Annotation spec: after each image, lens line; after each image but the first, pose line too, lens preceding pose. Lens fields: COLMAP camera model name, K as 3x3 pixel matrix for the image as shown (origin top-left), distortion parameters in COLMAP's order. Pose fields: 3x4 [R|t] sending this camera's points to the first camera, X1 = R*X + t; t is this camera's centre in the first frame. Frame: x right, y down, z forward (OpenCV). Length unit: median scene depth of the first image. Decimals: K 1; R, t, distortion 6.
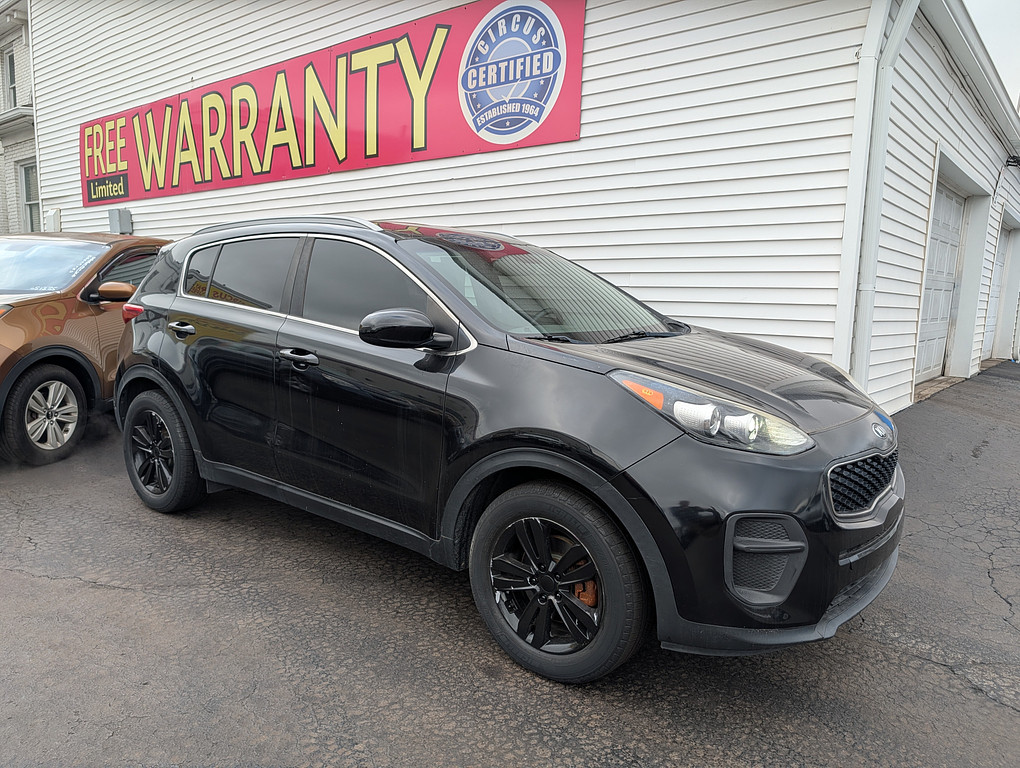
lens RADIAL K [[741.3, 0, 504.4], [0, 741.3, 389.3], [0, 0, 1]] dist [0.021704, -0.010749]
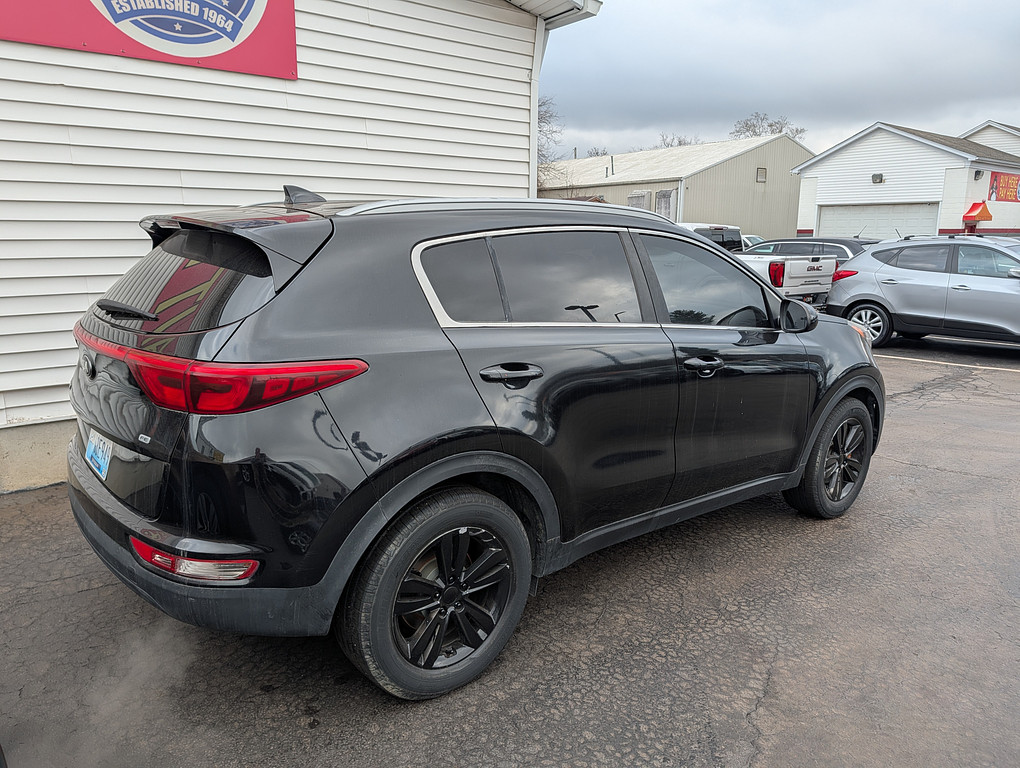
lens RADIAL K [[742.5, 0, 503.1], [0, 742.5, 378.5], [0, 0, 1]] dist [0.027879, -0.024096]
pose [[0.206906, -0.215125, 0.954417, -0.702005], [0.122188, 0.973570, 0.192954, -0.136113], [-0.970701, 0.076695, 0.227723, 0.582403]]
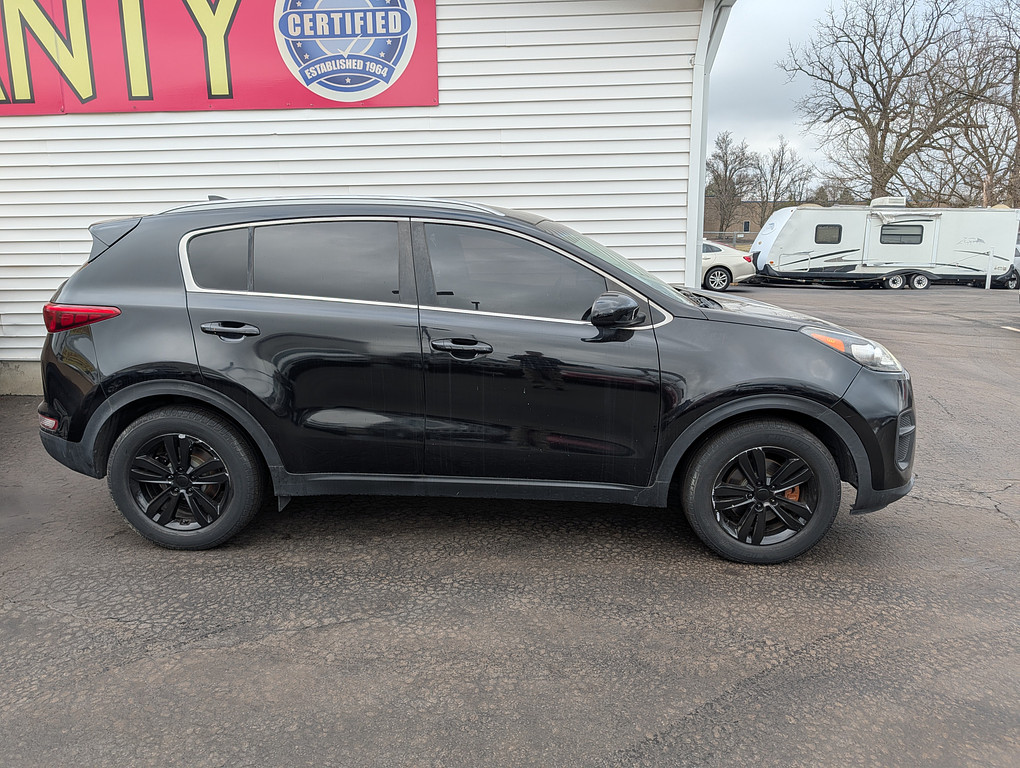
lens RADIAL K [[741.3, 0, 504.4], [0, 741.3, 389.3], [0, 0, 1]] dist [0.021704, -0.010749]
pose [[0.811834, -0.153200, 0.563432, -0.449121], [0.106302, 0.987618, 0.115370, -0.053745], [-0.574131, -0.033768, 0.818067, 0.084607]]
